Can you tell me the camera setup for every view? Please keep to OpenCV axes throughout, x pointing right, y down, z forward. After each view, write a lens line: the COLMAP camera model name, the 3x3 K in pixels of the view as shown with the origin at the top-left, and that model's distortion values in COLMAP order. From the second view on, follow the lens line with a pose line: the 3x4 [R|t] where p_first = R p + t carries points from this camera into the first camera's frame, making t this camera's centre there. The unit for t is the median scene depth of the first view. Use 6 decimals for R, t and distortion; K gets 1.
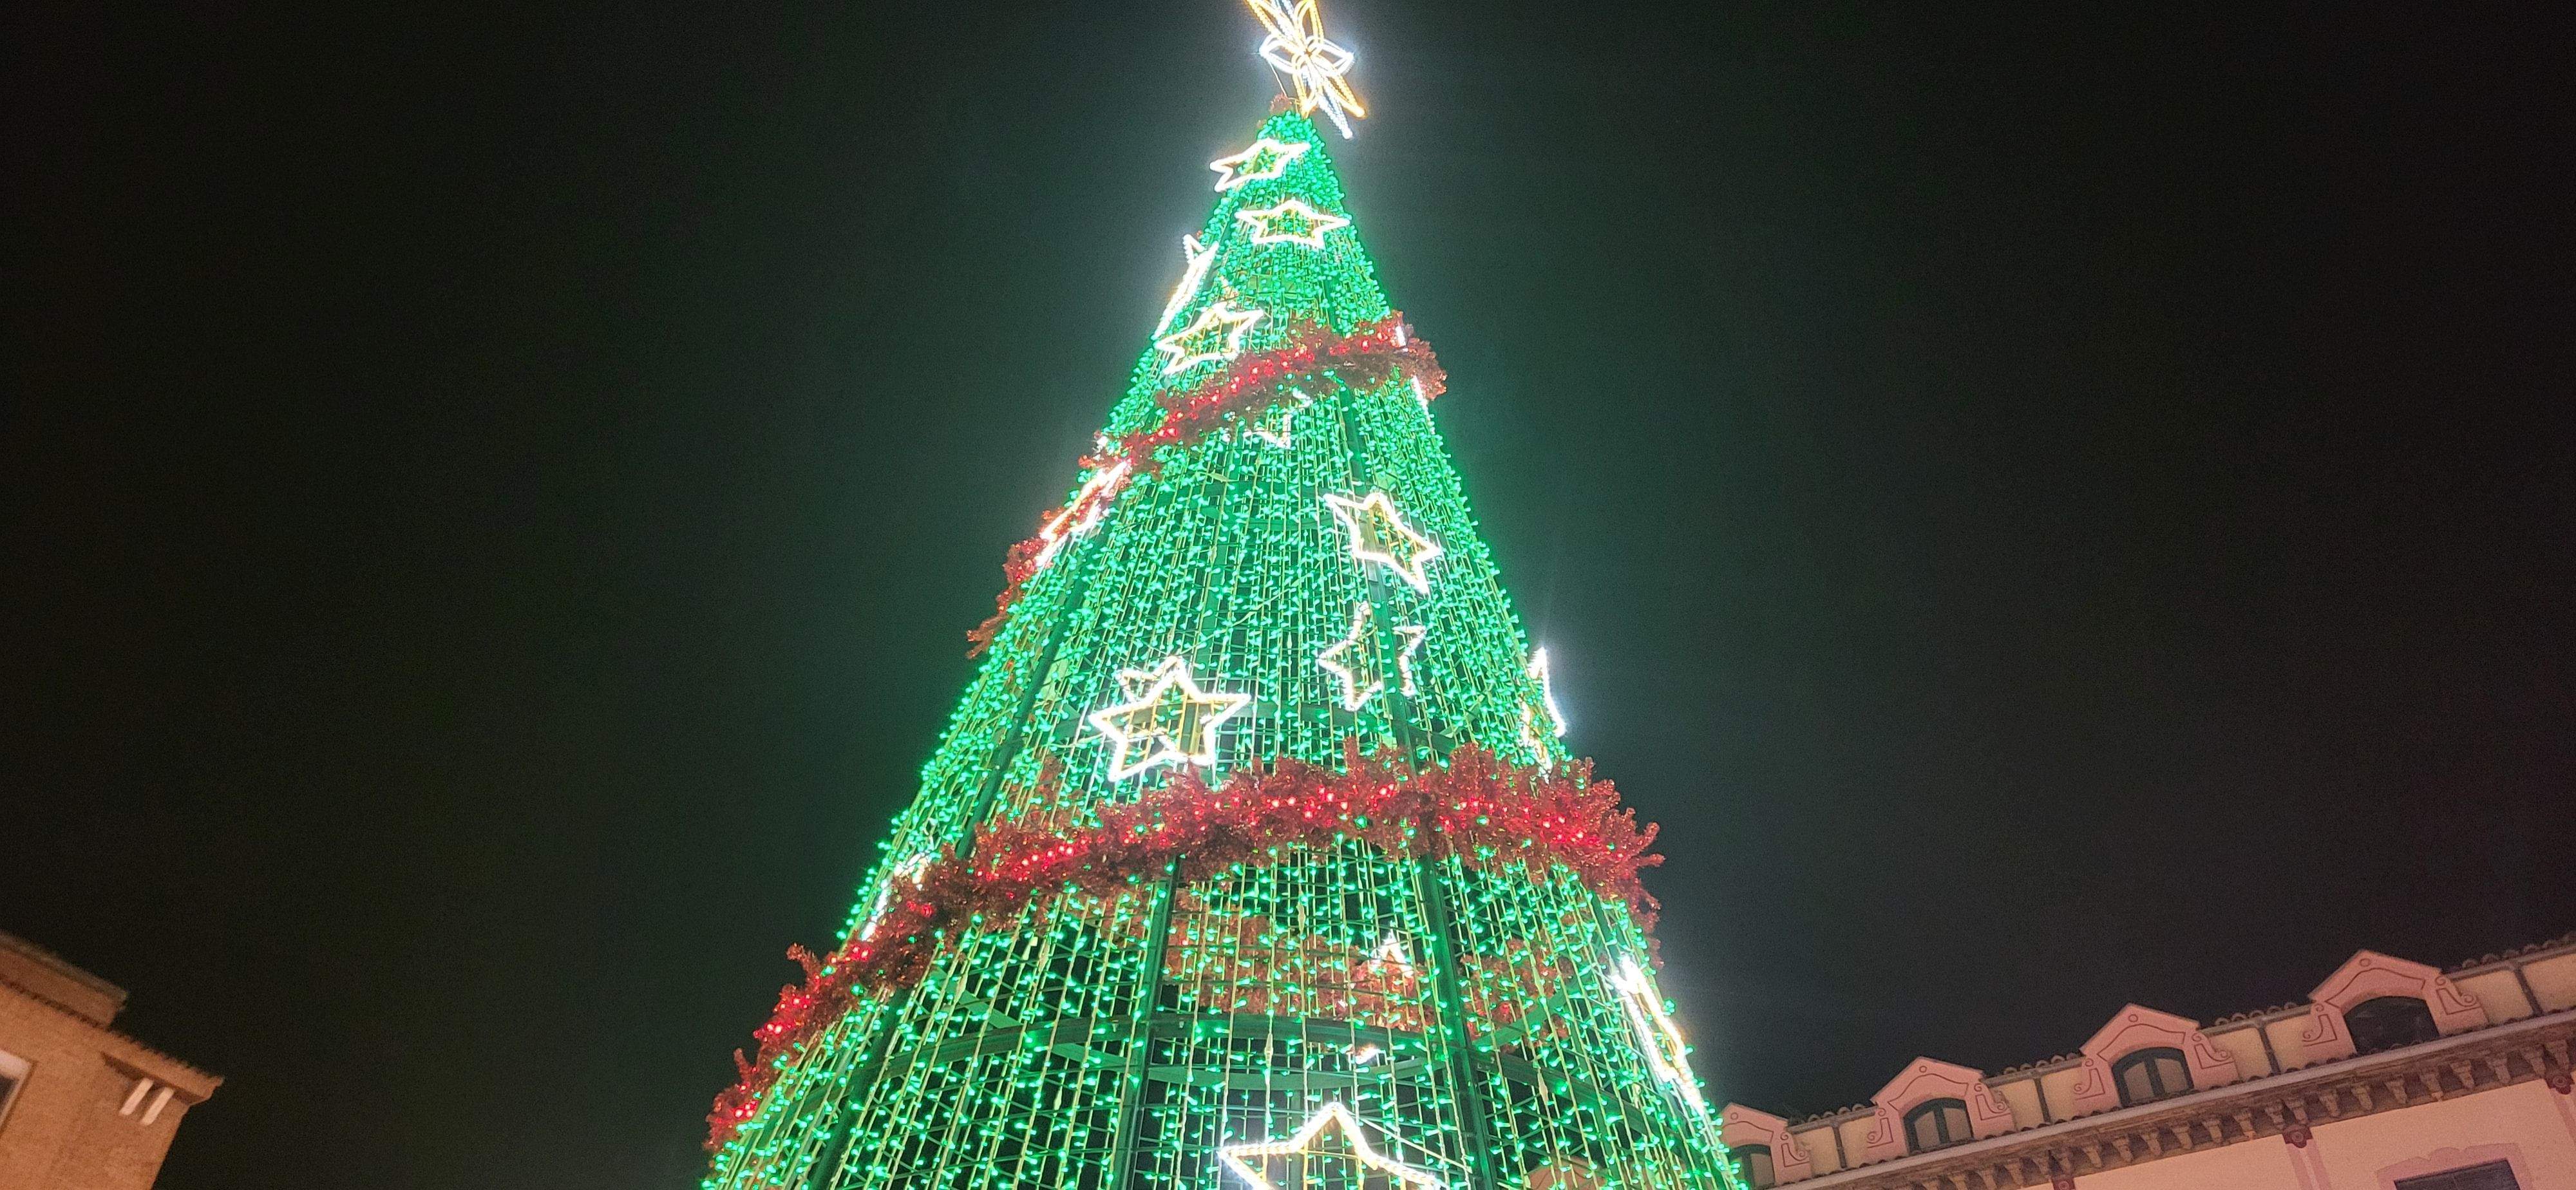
lens RADIAL K [[1920.4, 0, 1305.8], [0, 1920.4, 554.8], [0, 0, 1]] dist [0.079804, -0.052288]
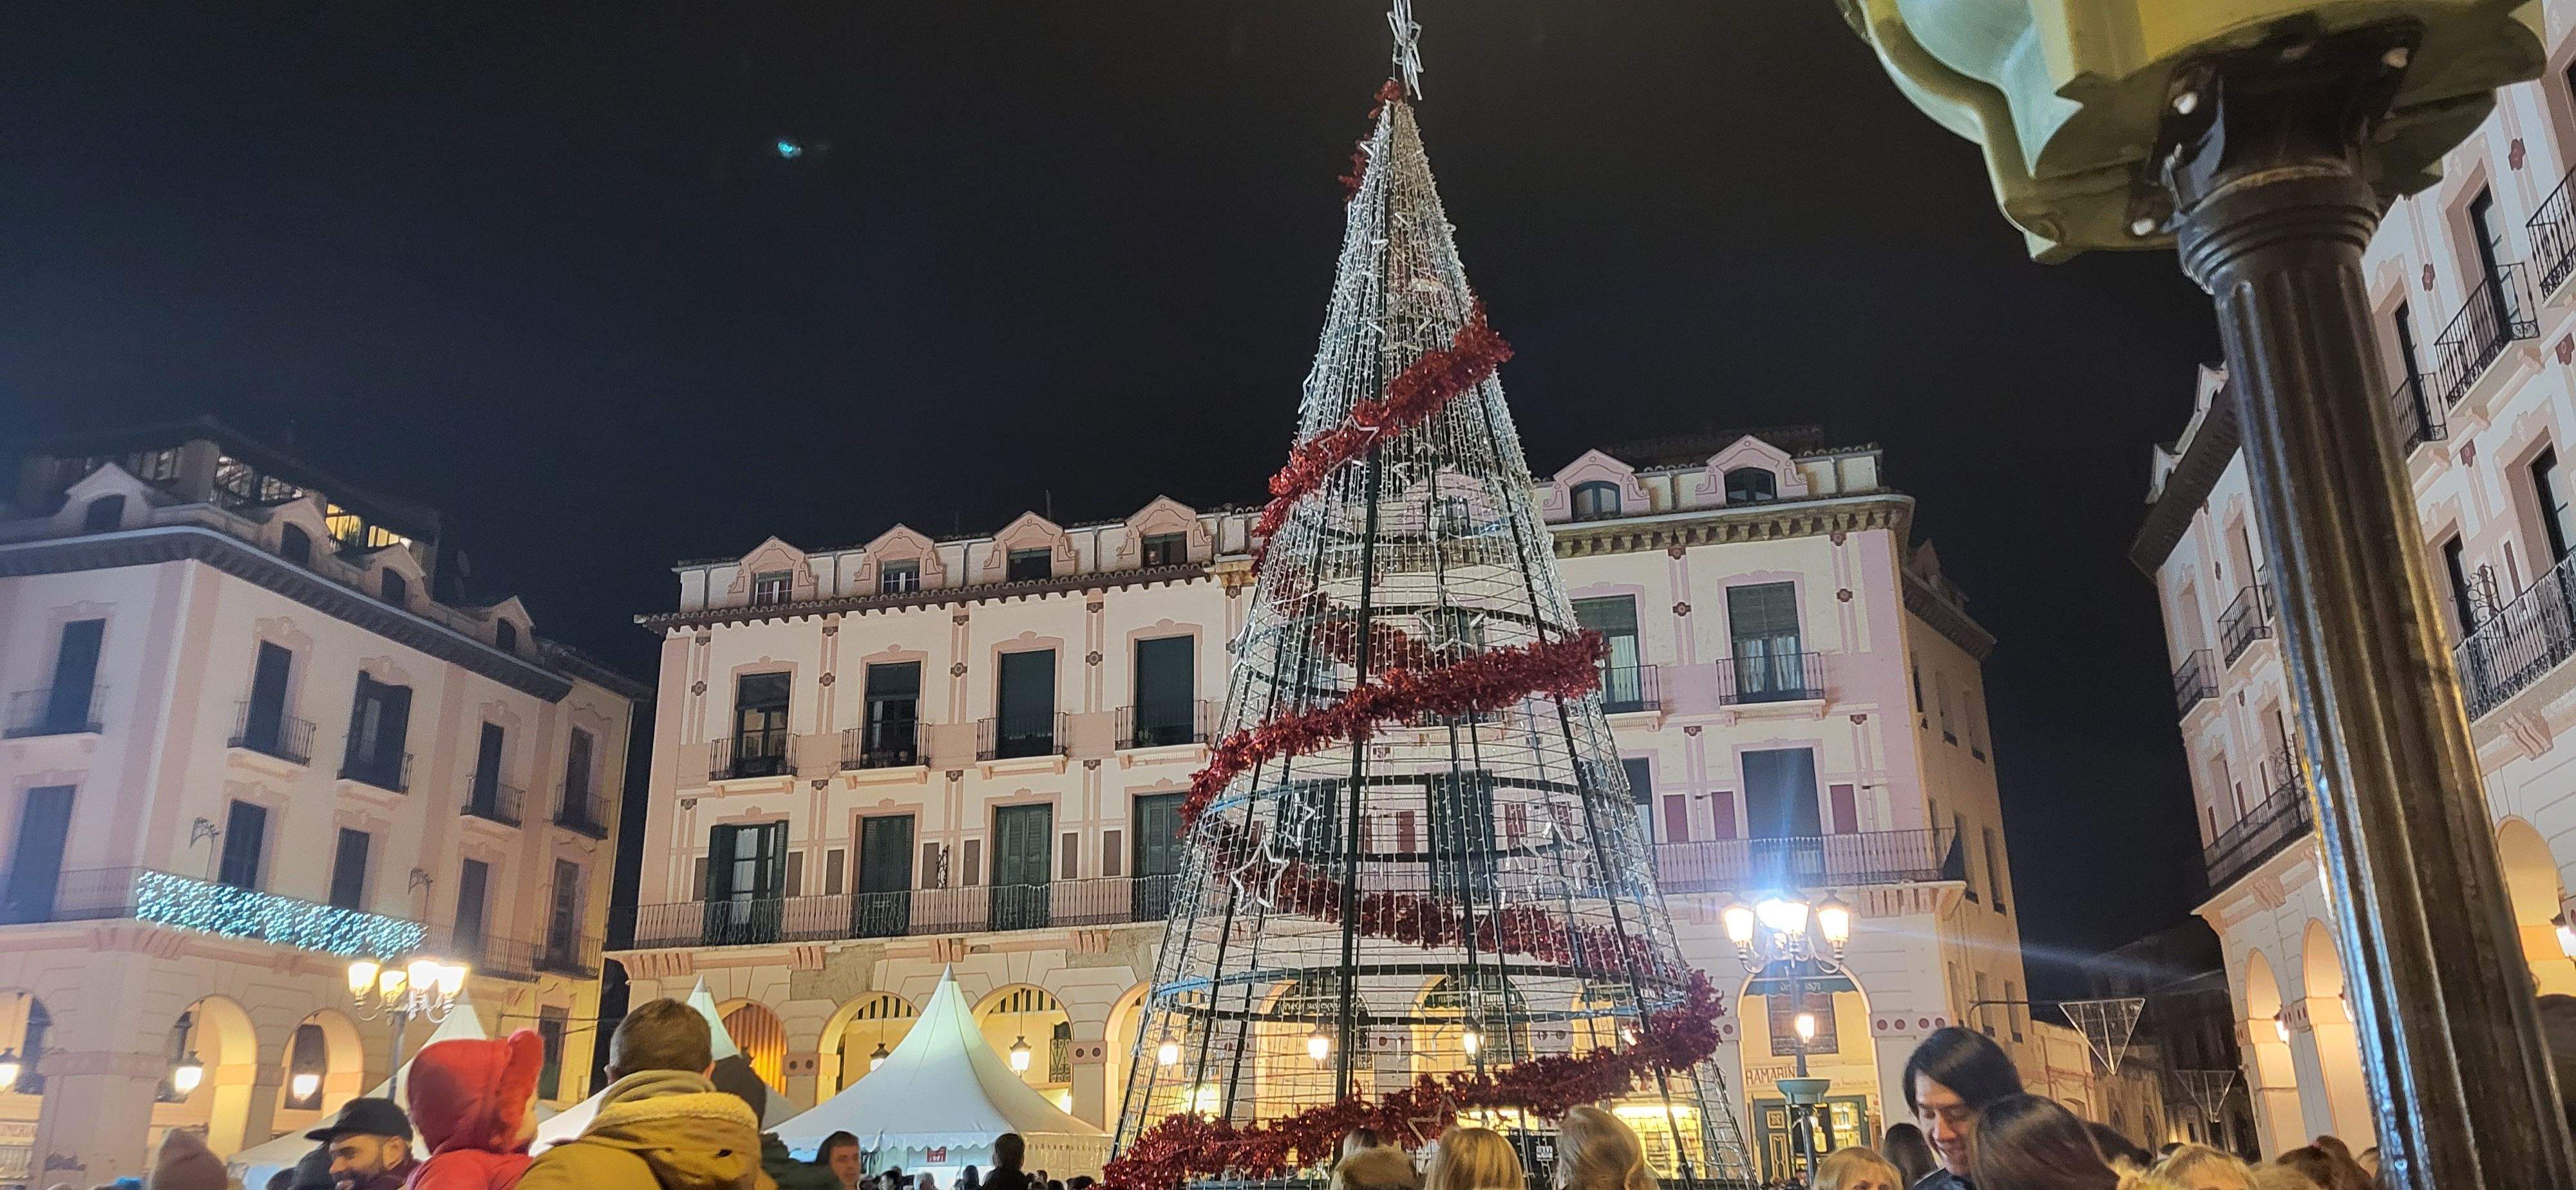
lens RADIAL K [[1920.4, 0, 1305.8], [0, 1920.4, 554.8], [0, 0, 1]] dist [0.079804, -0.052288]
pose [[0.945150, 0.077248, 0.317371, -0.578993], [-0.197712, 0.908718, 0.367615, -0.469759], [-0.260003, -0.410199, 0.874148, -0.548908]]
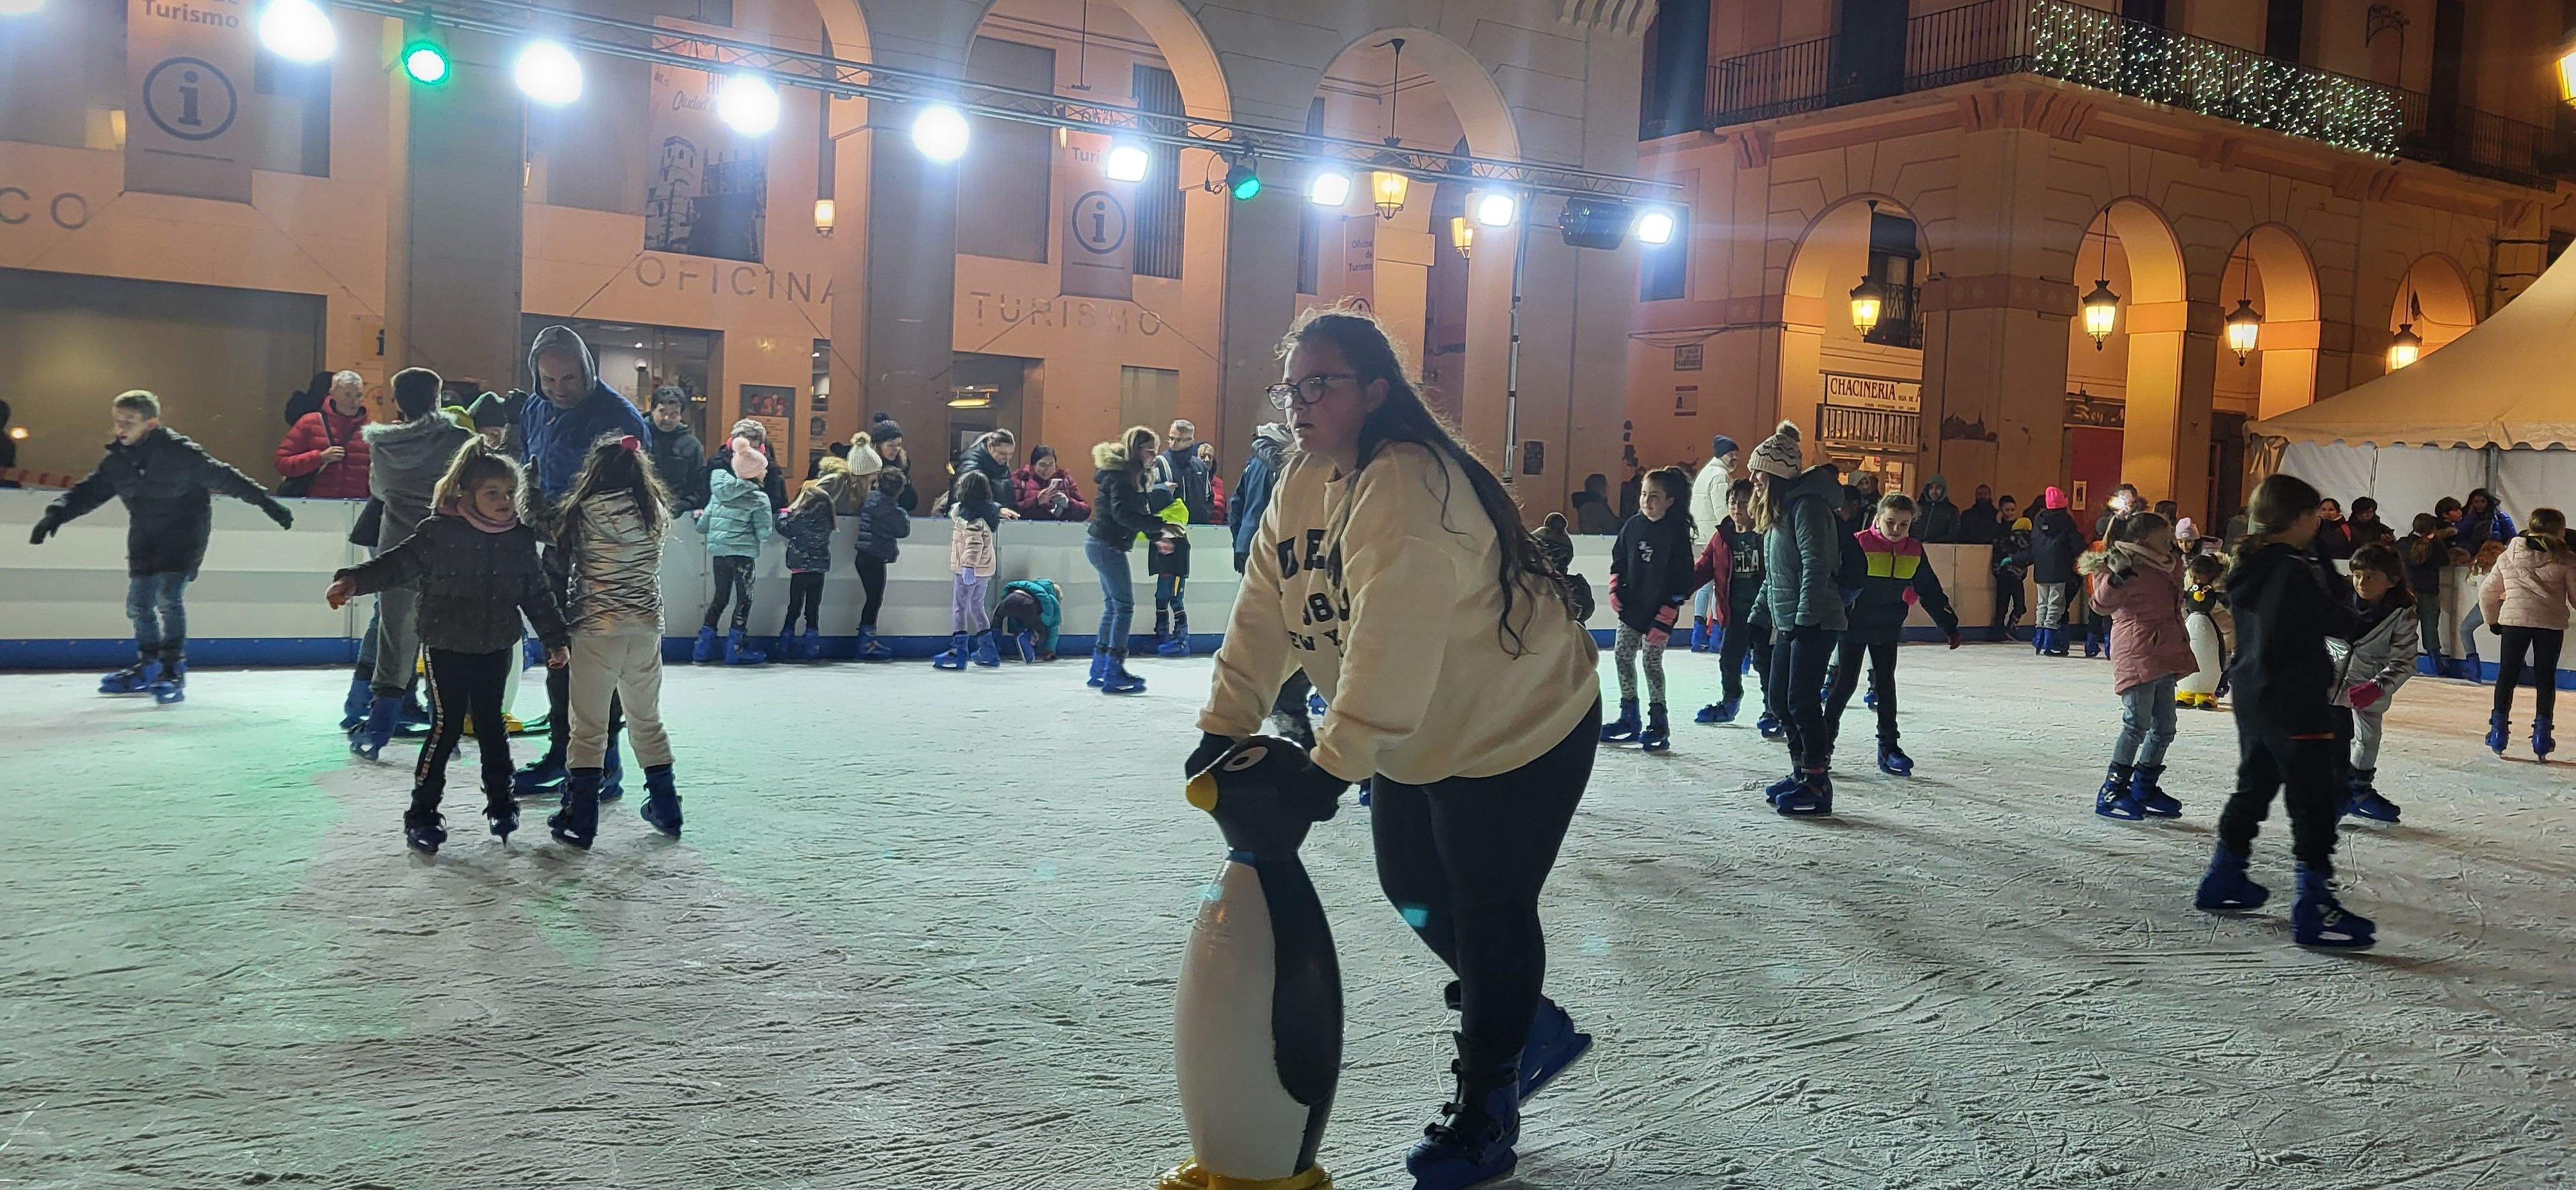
lens RADIAL K [[1930.8, 0, 1297.3], [0, 1930.8, 562.1], [0, 0, 1]] dist [0.078272, -0.045682]
pose [[0.904116, 0.042333, -0.425185, -1.138548], [0.261986, 0.731169, 0.629886, 0.529502], [0.337546, -0.680882, 0.649971, 0.582036]]
